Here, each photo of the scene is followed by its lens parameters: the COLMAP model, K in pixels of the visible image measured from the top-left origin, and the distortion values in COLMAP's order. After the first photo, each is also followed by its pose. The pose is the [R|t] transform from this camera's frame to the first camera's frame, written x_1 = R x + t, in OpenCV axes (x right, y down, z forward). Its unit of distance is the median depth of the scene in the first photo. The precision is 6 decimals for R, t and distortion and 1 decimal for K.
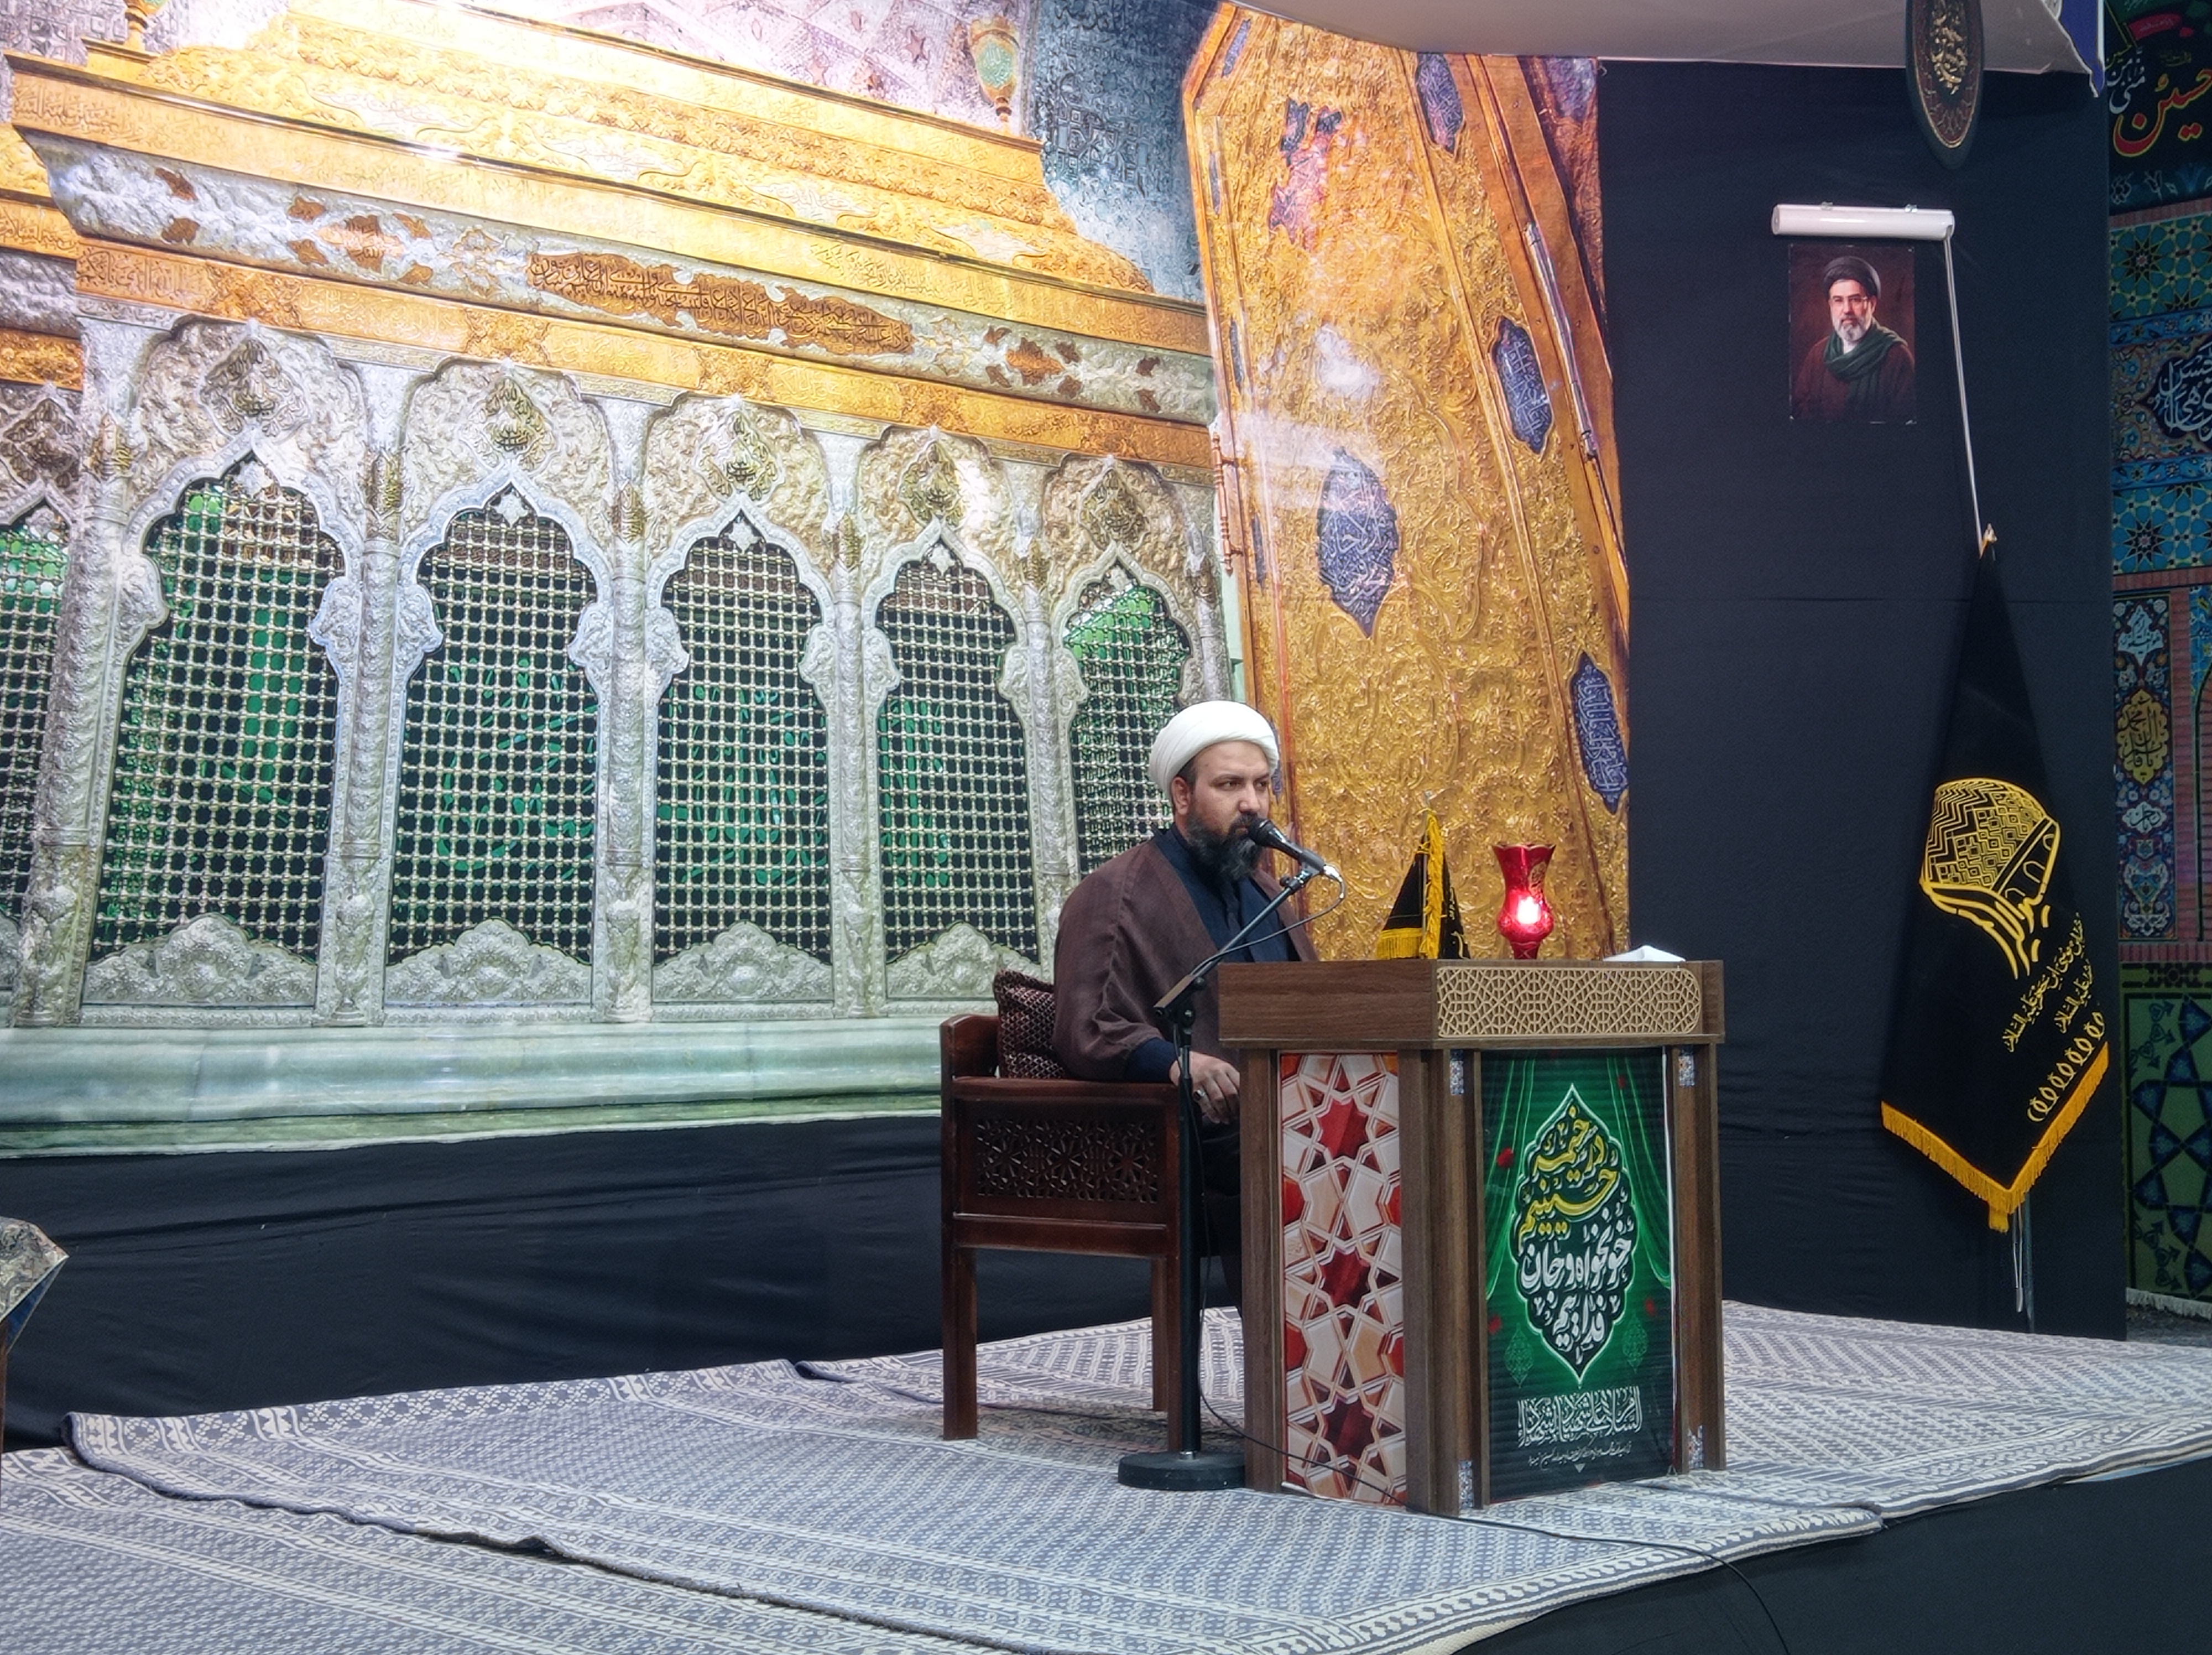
lens RADIAL K [[3309.6, 0, 1099.3], [0, 3309.6, 864.0], [0, 0, 1]] dist [0.197819, -0.687573]
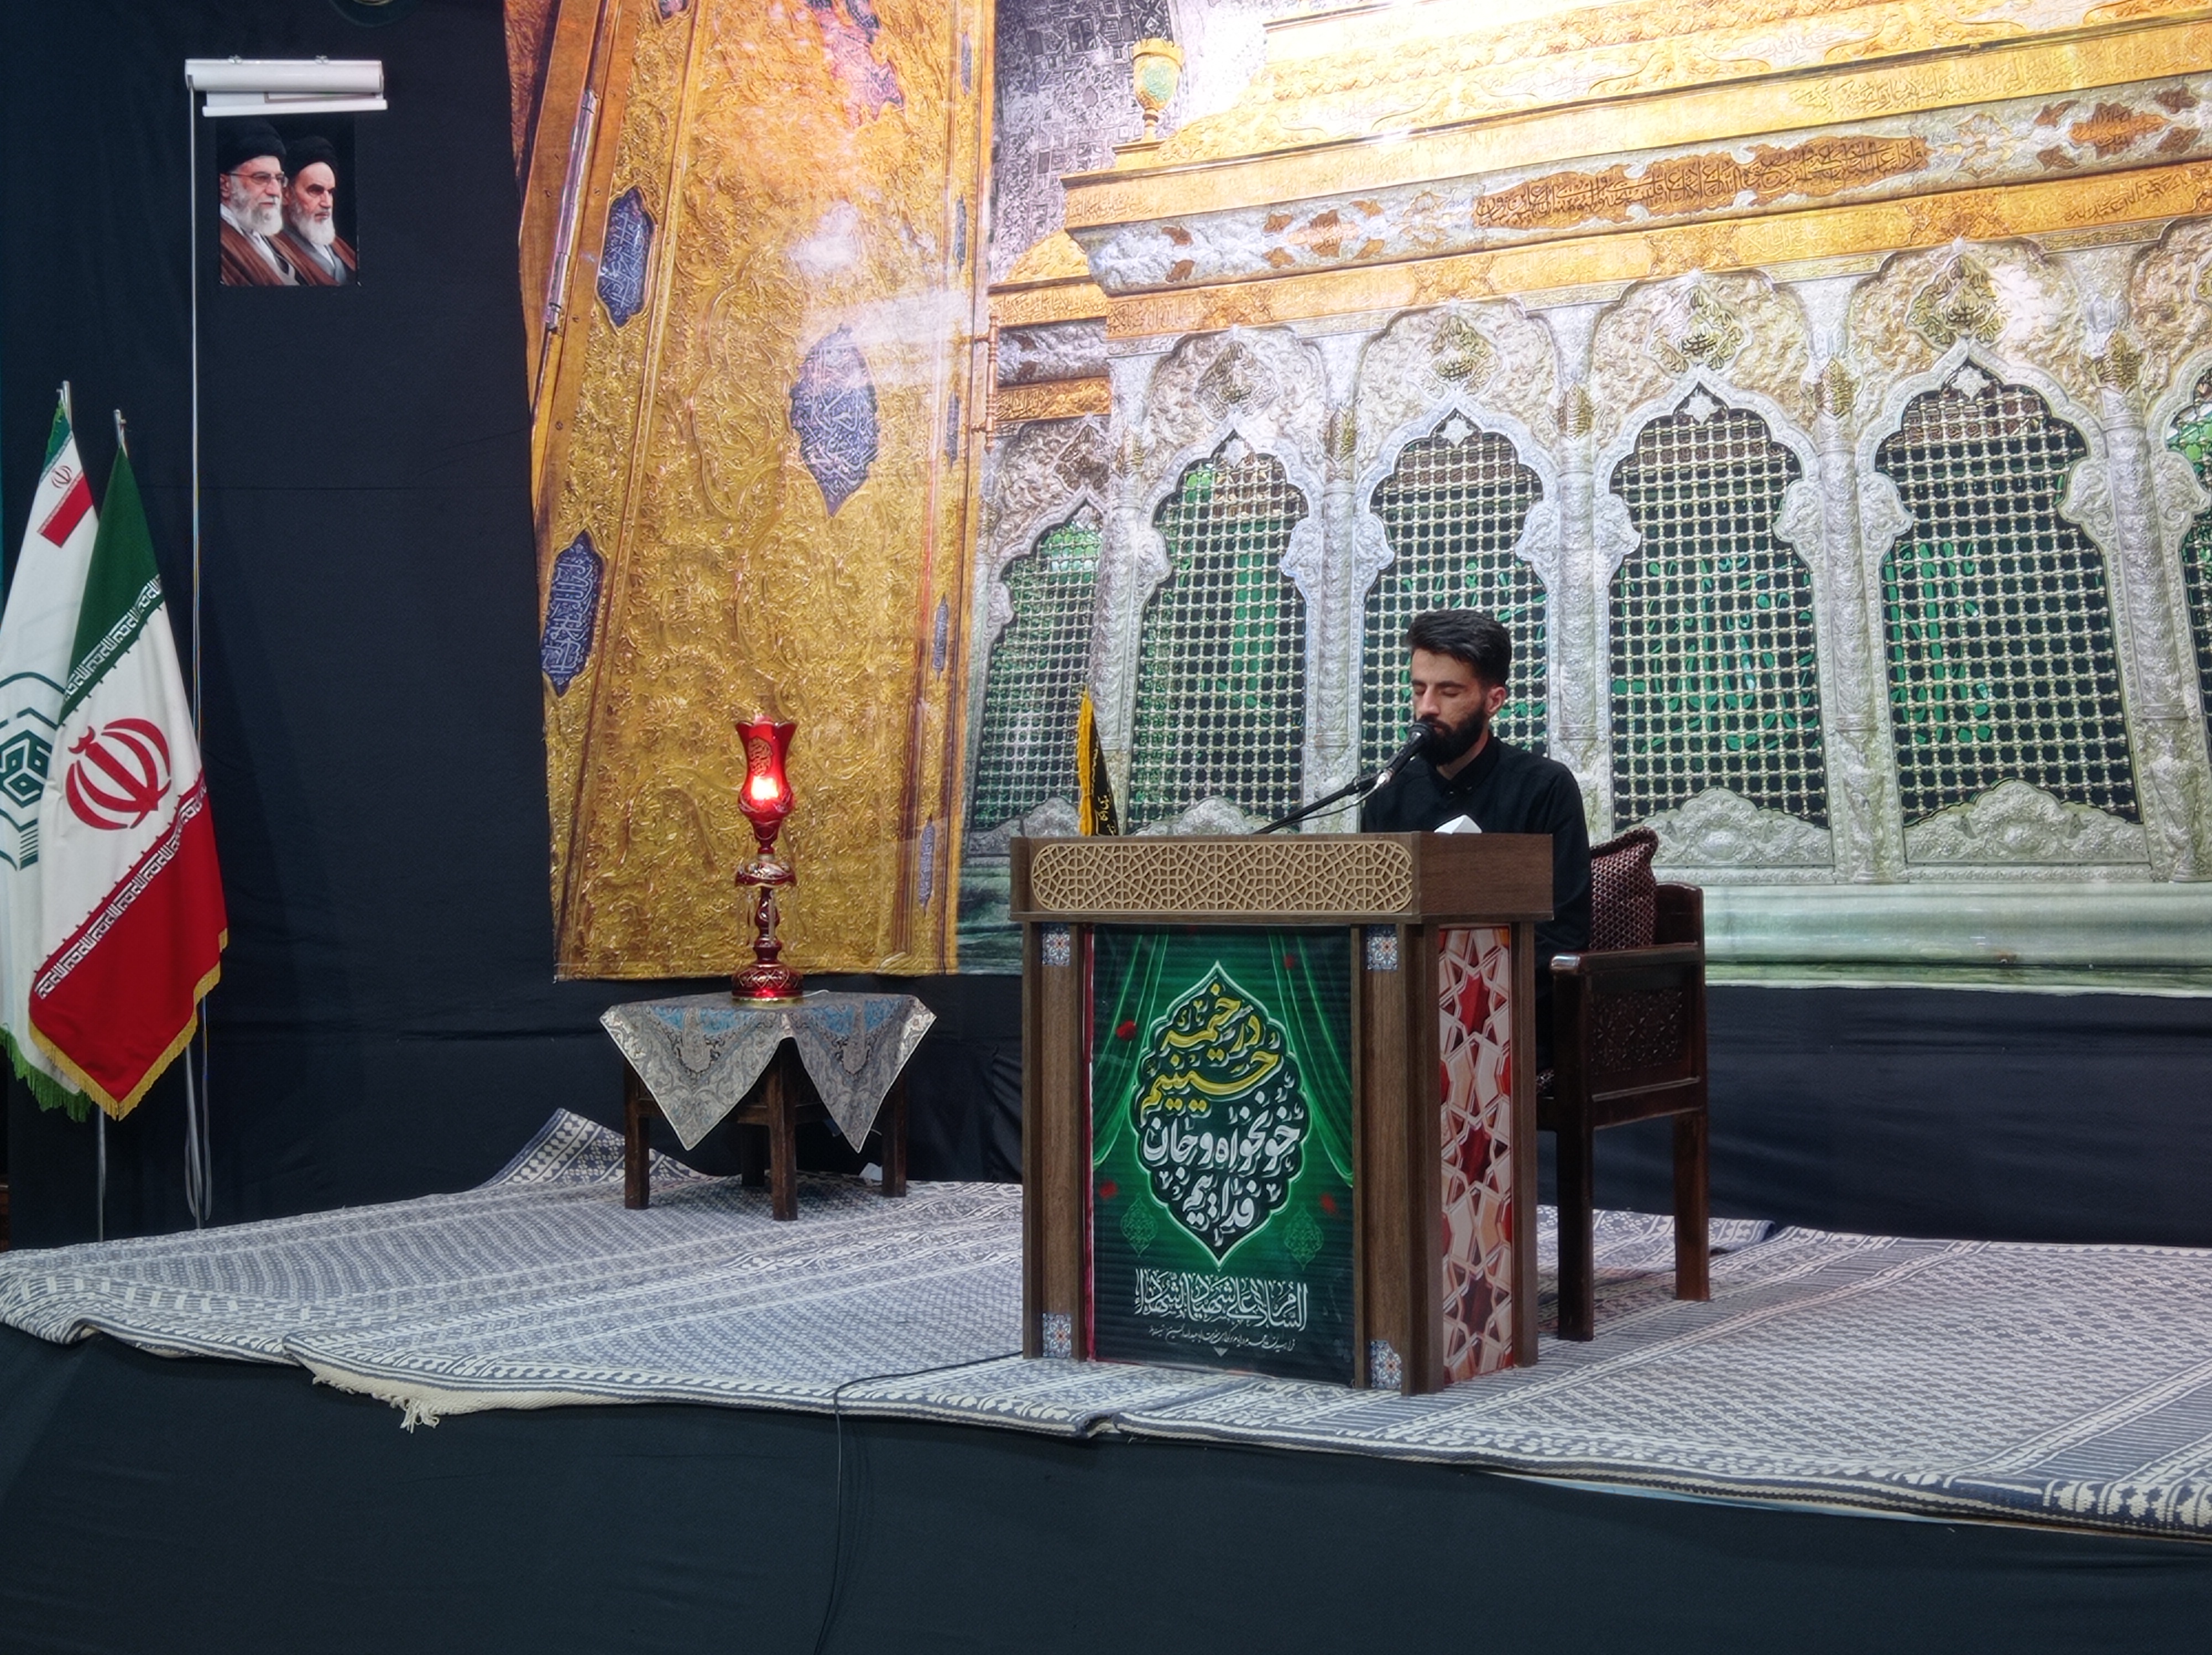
lens RADIAL K [[3309.6, 0, 1099.3], [0, 3309.6, 864.0], [0, 0, 1]] dist [0.197819, -0.687573]
pose [[0.202084, 0.006221, -0.979349, 0.890869], [0.043734, 0.998925, 0.015370, 0.017464], [0.978391, -0.045936, 0.201594, 0.632832]]
